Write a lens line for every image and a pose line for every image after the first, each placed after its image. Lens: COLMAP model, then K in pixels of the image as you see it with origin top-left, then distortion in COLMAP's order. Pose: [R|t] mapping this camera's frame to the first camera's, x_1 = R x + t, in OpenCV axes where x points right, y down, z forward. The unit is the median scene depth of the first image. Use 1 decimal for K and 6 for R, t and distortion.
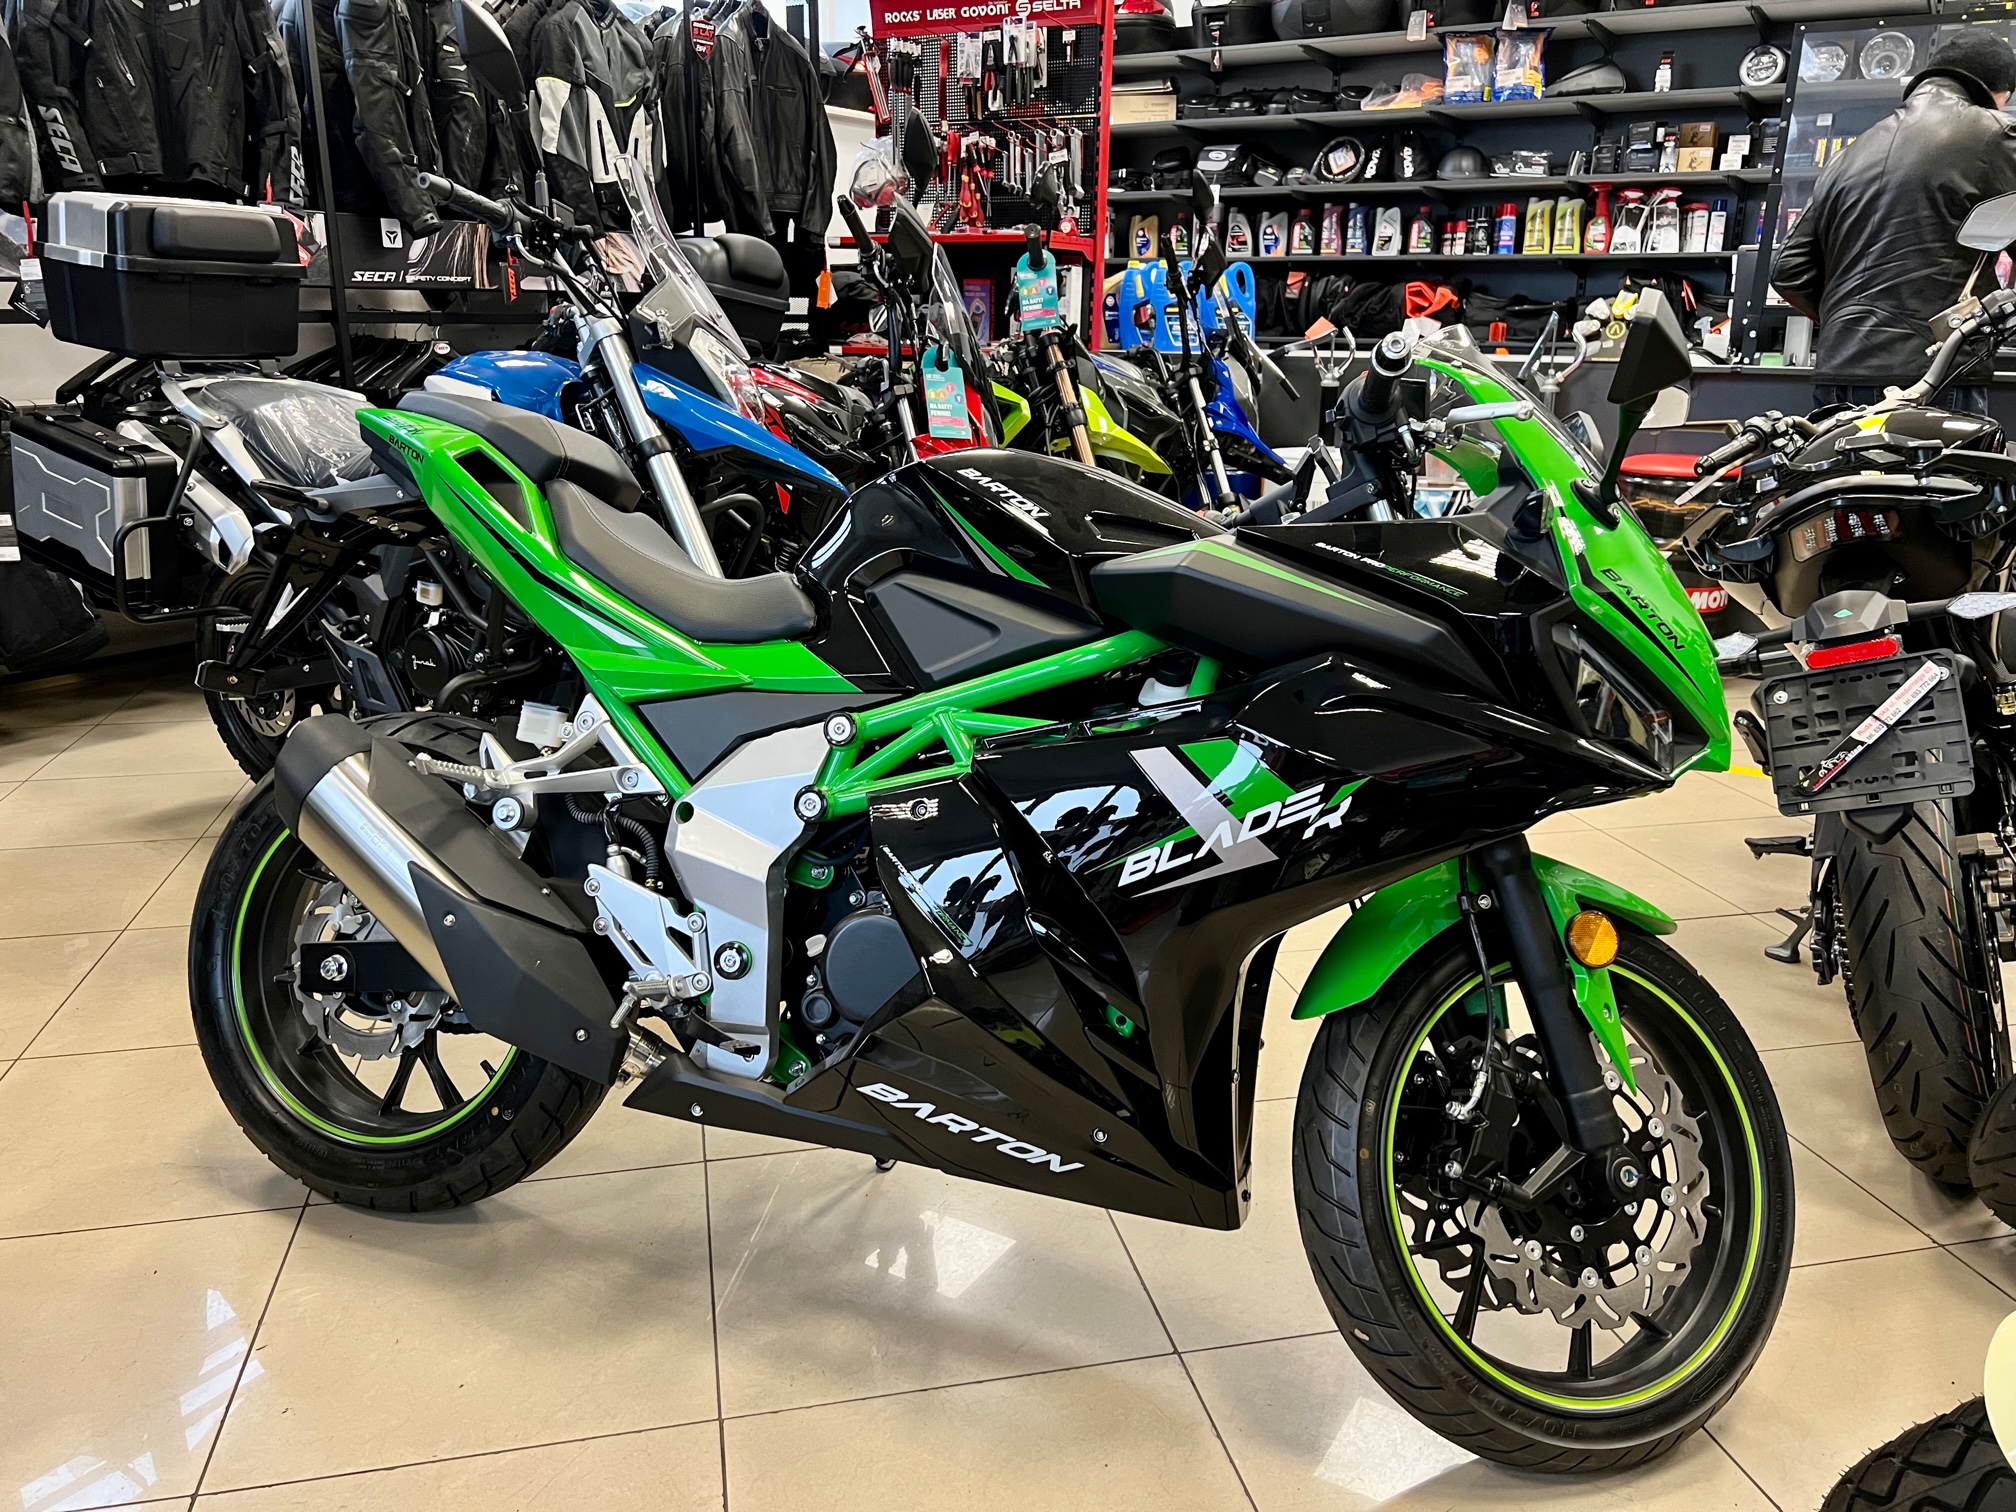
lens RADIAL K [[1503.9, 0, 1008.0], [0, 1503.9, 756.0], [0, 0, 1]] dist [0.051478, -0.051970]
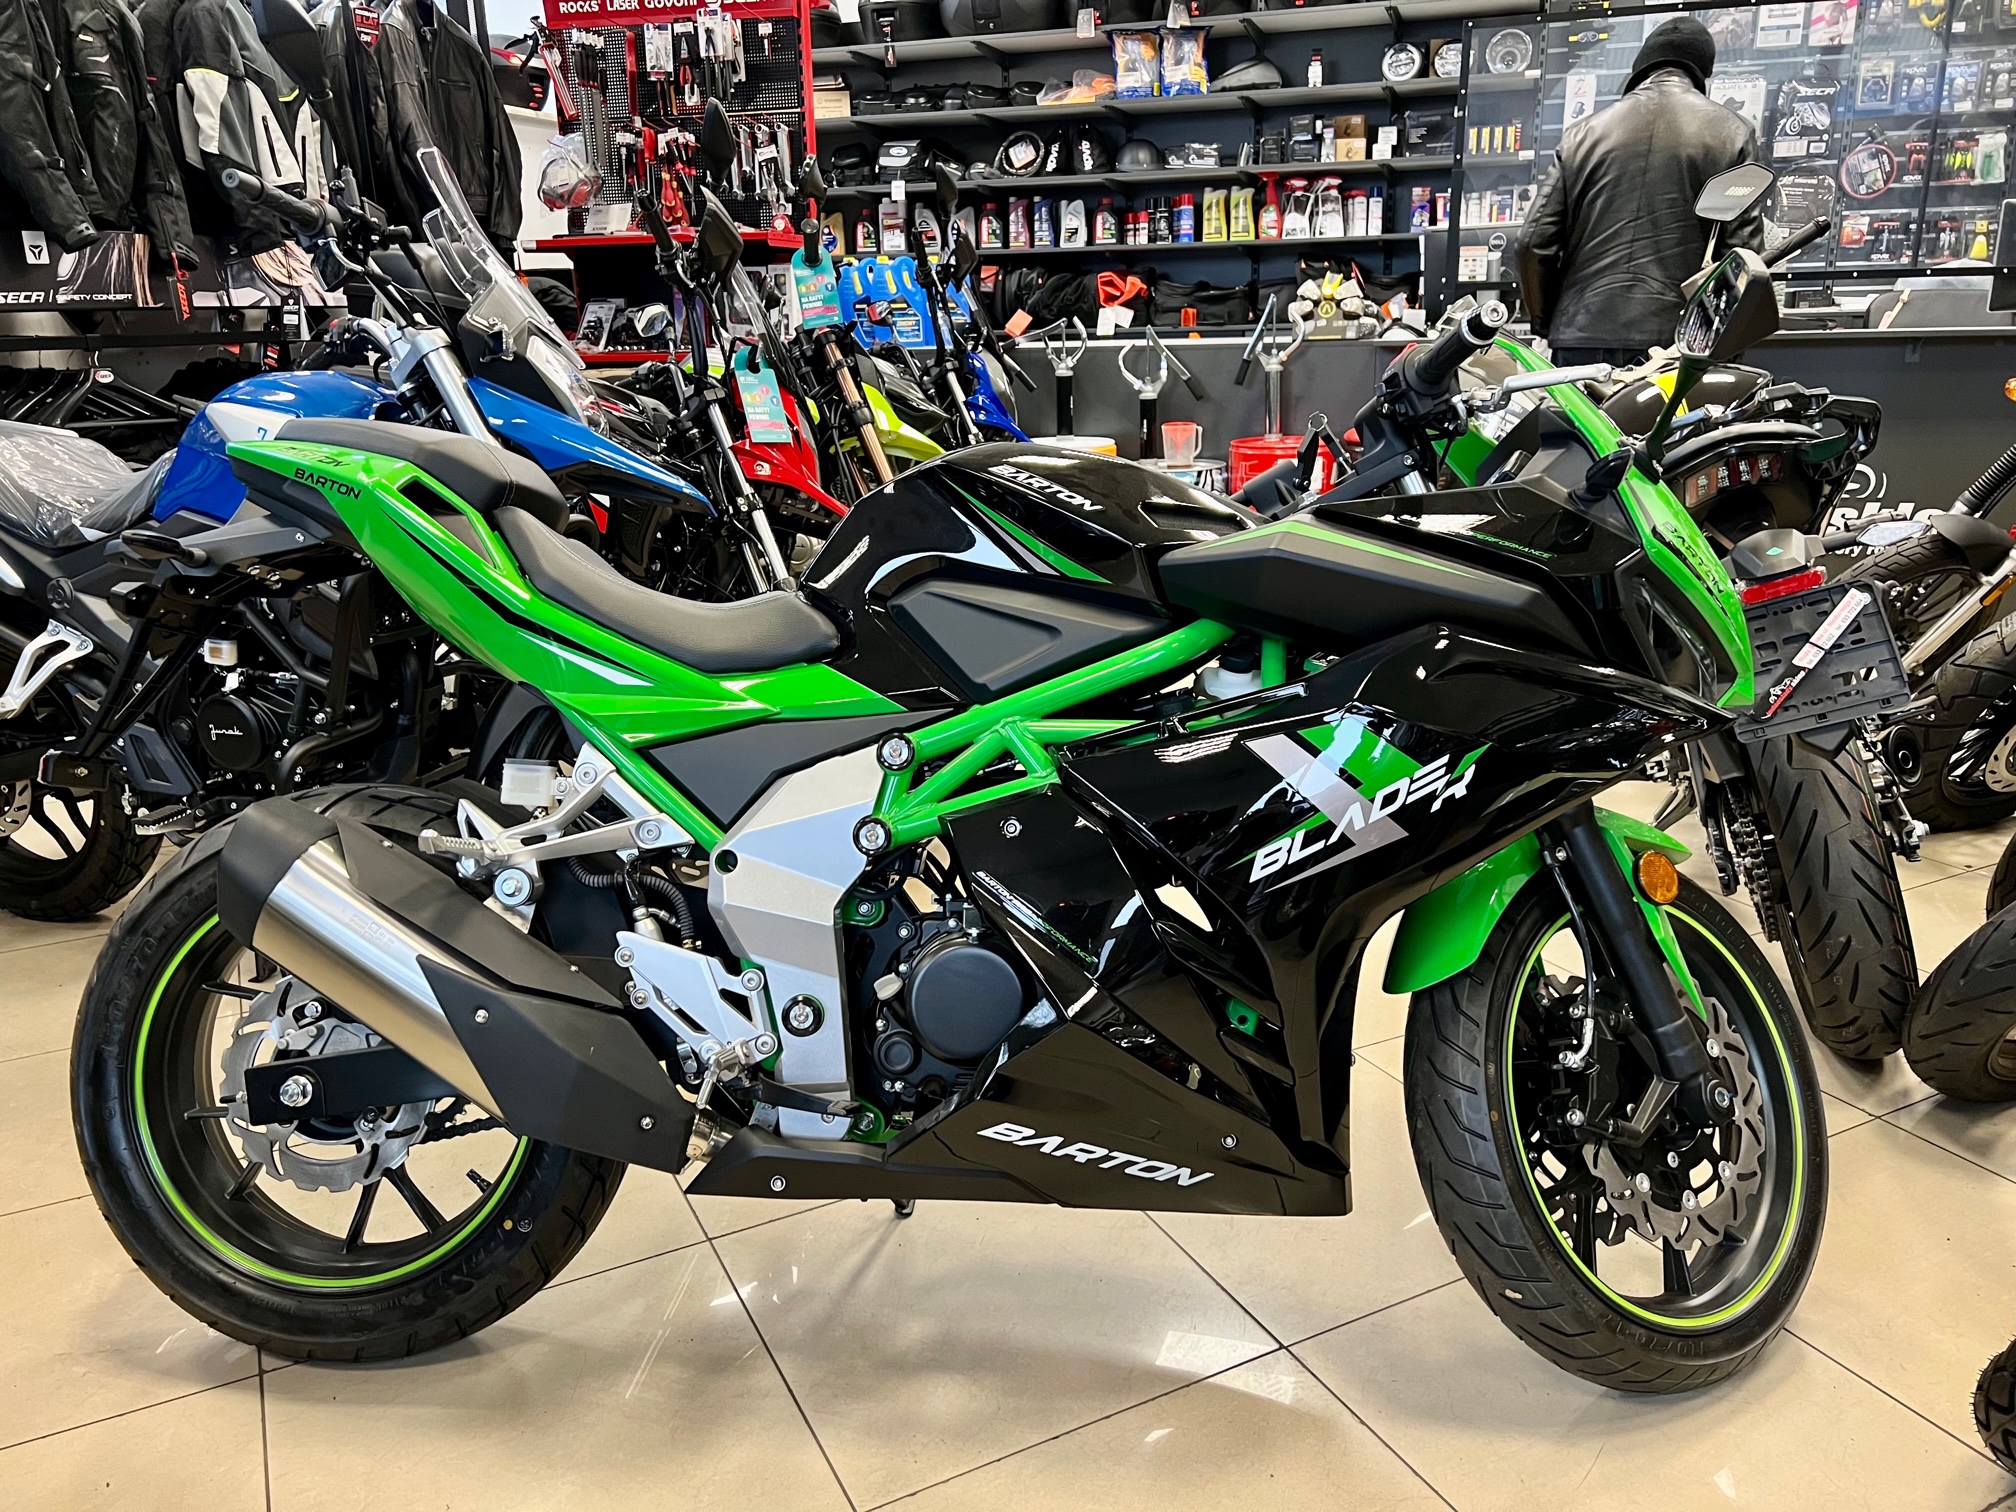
lens RADIAL K [[1504.6, 0, 999.5], [0, 1504.6, 750.4], [0, 0, 1]] dist [0.045178, -0.042298]
pose [[0.968339, -0.102863, 0.227463, -0.147213], [0.103710, 0.994573, 0.008261, -0.011342], [-0.227078, 0.015591, 0.973752, 0.044638]]
